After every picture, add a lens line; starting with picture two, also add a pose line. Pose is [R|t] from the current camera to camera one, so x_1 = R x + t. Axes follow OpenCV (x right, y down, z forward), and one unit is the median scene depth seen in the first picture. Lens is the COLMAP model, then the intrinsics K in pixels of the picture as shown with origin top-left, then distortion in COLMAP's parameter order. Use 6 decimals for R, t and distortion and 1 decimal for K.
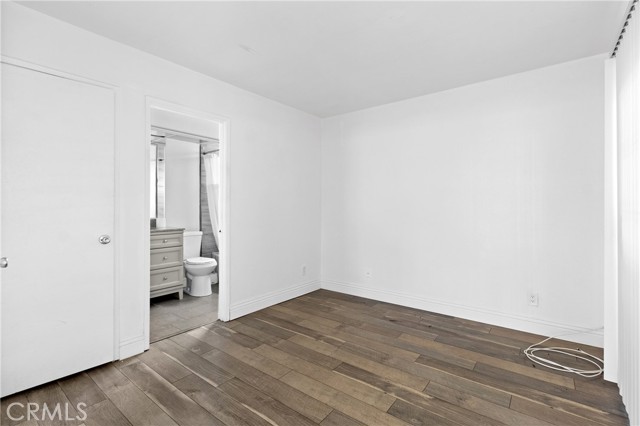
lens RADIAL K [[298.5, 0, 325.5], [0, 298.5, 209.1], [0, 0, 1]] dist [0.001480, 0.001053]
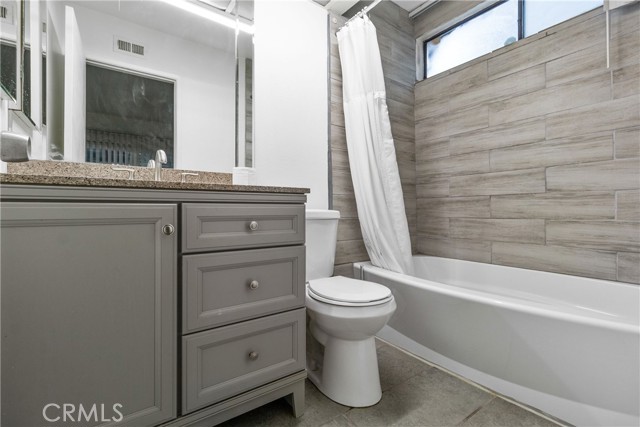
lens RADIAL K [[298.5, 0, 325.5], [0, 298.5, 209.6], [0, 0, 1]] dist [0.001480, 0.001053]
pose [[0.959459, -0.005046, -0.281805, -0.363098], [0.004352, 0.999986, -0.003088, 0.086107], [0.281816, 0.001736, 0.959467, 0.699435]]
